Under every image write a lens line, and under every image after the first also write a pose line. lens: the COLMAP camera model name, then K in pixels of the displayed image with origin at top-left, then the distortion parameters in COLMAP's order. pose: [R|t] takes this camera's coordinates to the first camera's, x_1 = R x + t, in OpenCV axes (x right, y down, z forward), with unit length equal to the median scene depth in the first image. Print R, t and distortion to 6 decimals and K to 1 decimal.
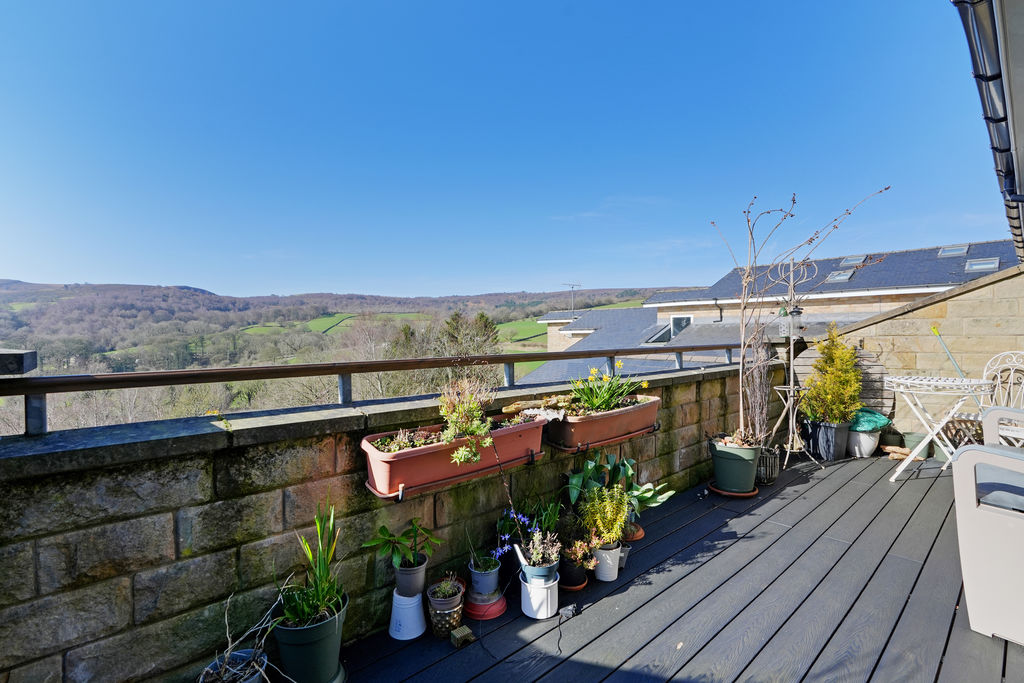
lens RADIAL K [[469.3, 0, 512.7], [0, 469.3, 338.5], [0, 0, 1]] dist [-0.003602, 0.001424]
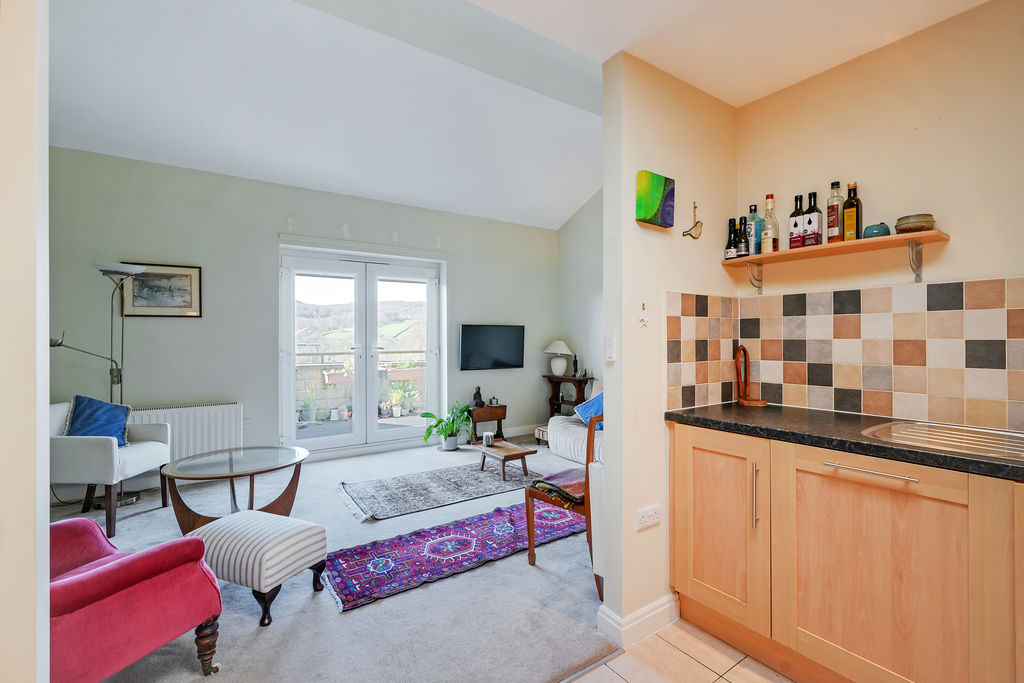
lens RADIAL K [[469.3, 0, 514.6], [0, 469.3, 339.6], [0, 0, 1]] dist [-0.003602, 0.001424]
pose [[0.990255, 0.004388, -0.139198, 1.515826], [-0.005540, 0.999954, -0.007889, -0.031256], [0.139157, 0.008584, 0.990233, -2.270110]]
